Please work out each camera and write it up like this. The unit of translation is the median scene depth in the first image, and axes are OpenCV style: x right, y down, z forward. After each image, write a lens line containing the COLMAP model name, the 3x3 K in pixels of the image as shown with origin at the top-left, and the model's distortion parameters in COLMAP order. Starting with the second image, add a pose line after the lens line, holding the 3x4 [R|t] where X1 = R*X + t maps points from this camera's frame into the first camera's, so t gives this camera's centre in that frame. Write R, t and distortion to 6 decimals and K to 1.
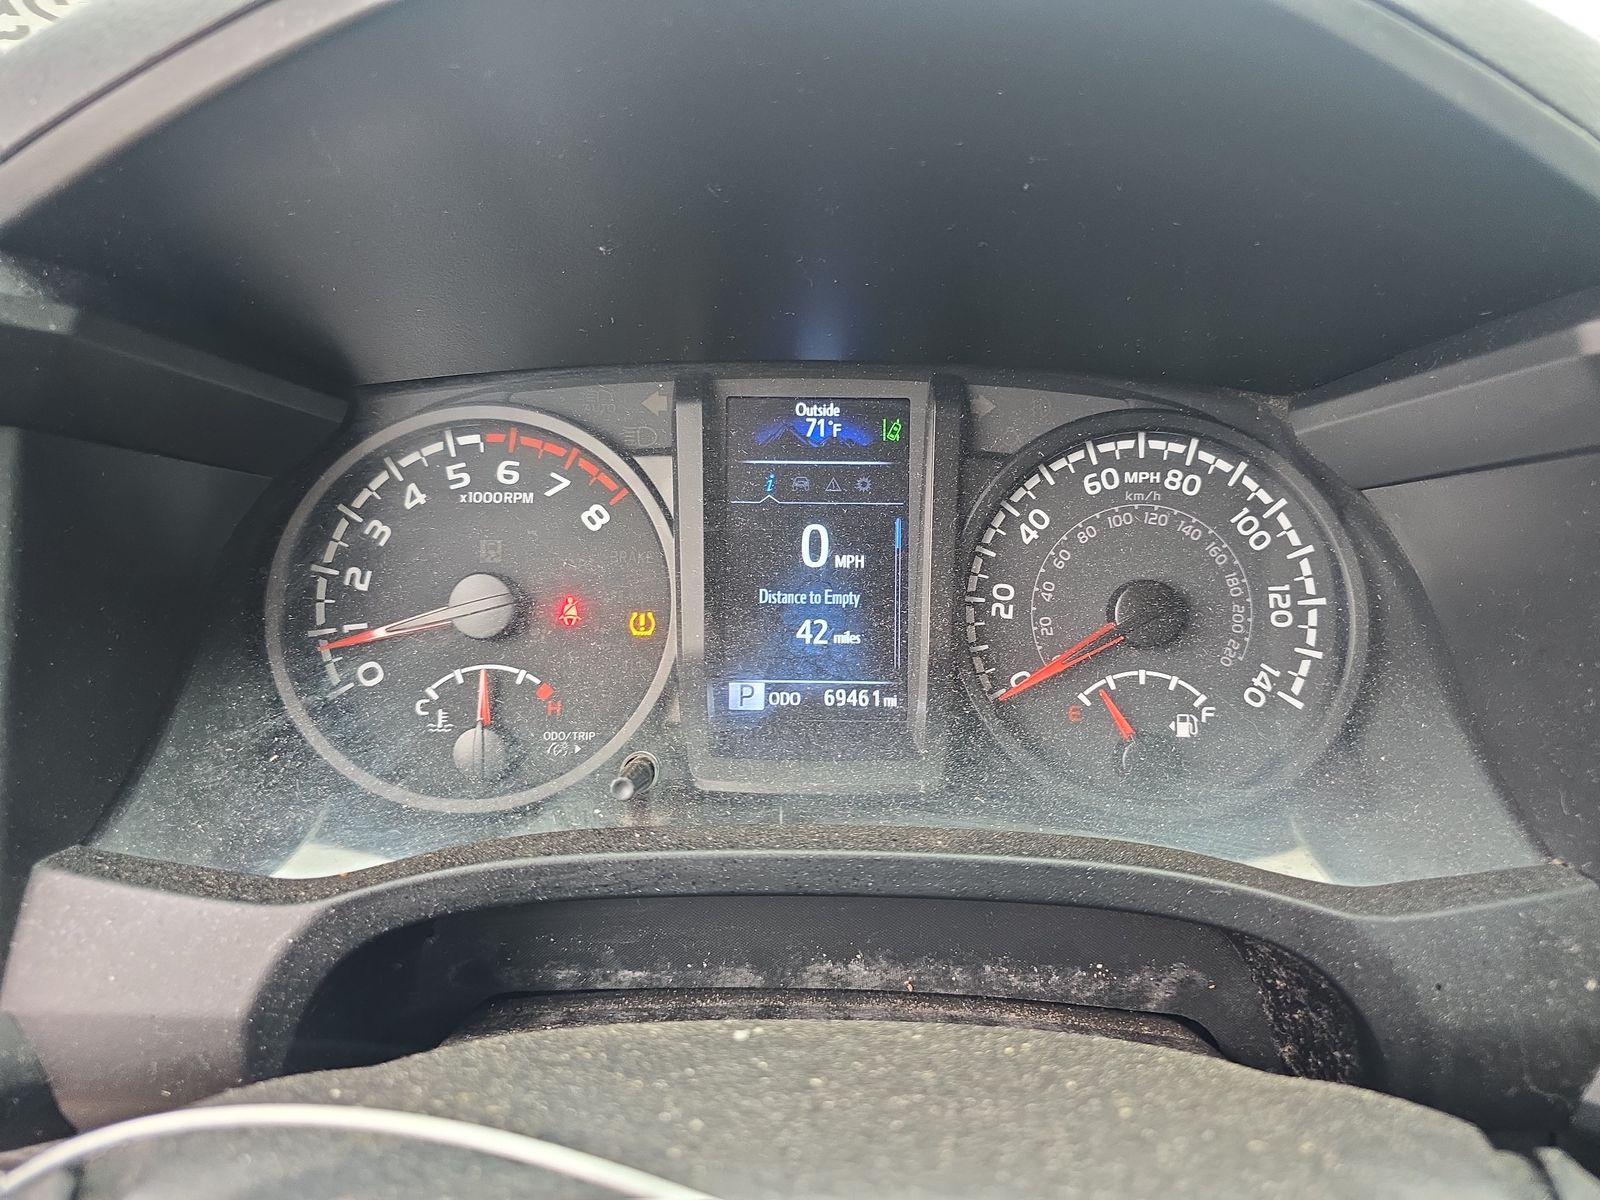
lens RADIAL K [[1069.1, 0, 805.9], [0, 1069.1, 595.7], [0, 0, 1]] dist [0.044349, -0.044309]
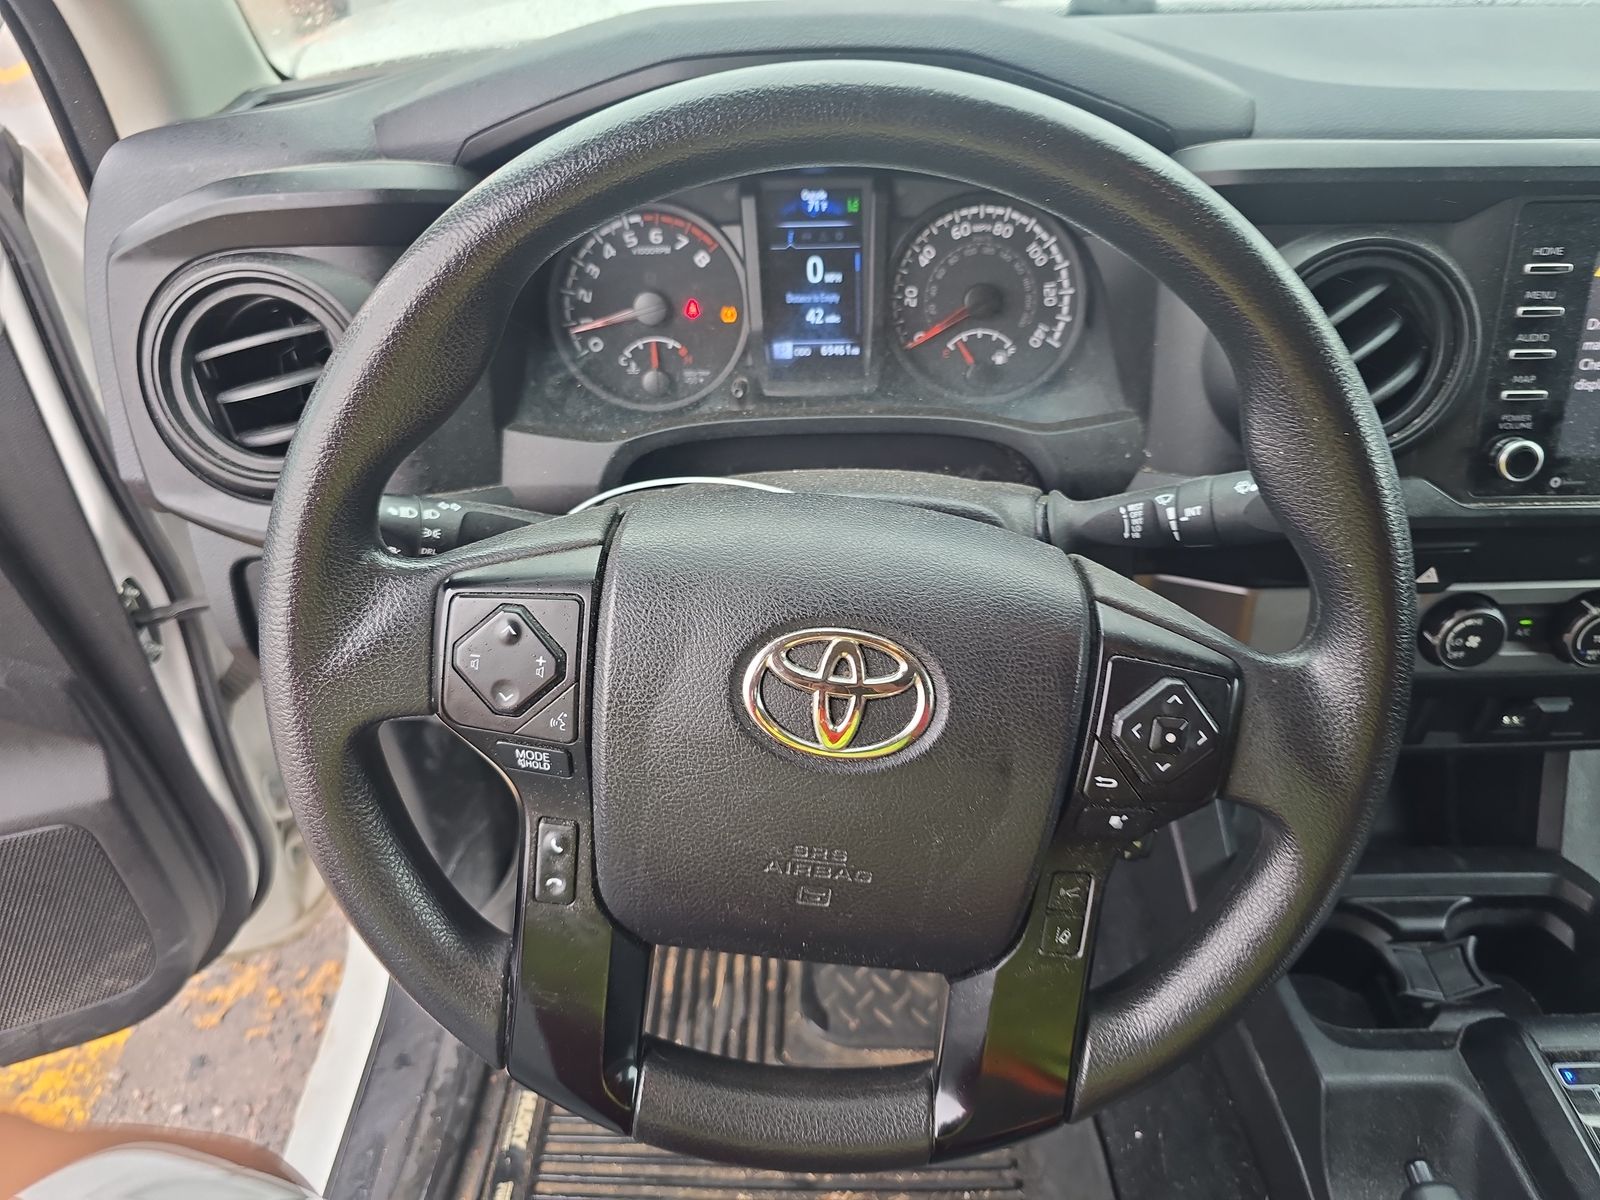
lens RADIAL K [[1069.1, 0, 805.9], [0, 1069.1, 595.7], [0, 0, 1]] dist [0.044349, -0.044309]
pose [[0.999472, -0.030806, -0.010337, -0.006206], [0.032494, 0.947123, 0.319221, -0.111319], [-0.000044, -0.319388, 0.947624, -1.056095]]
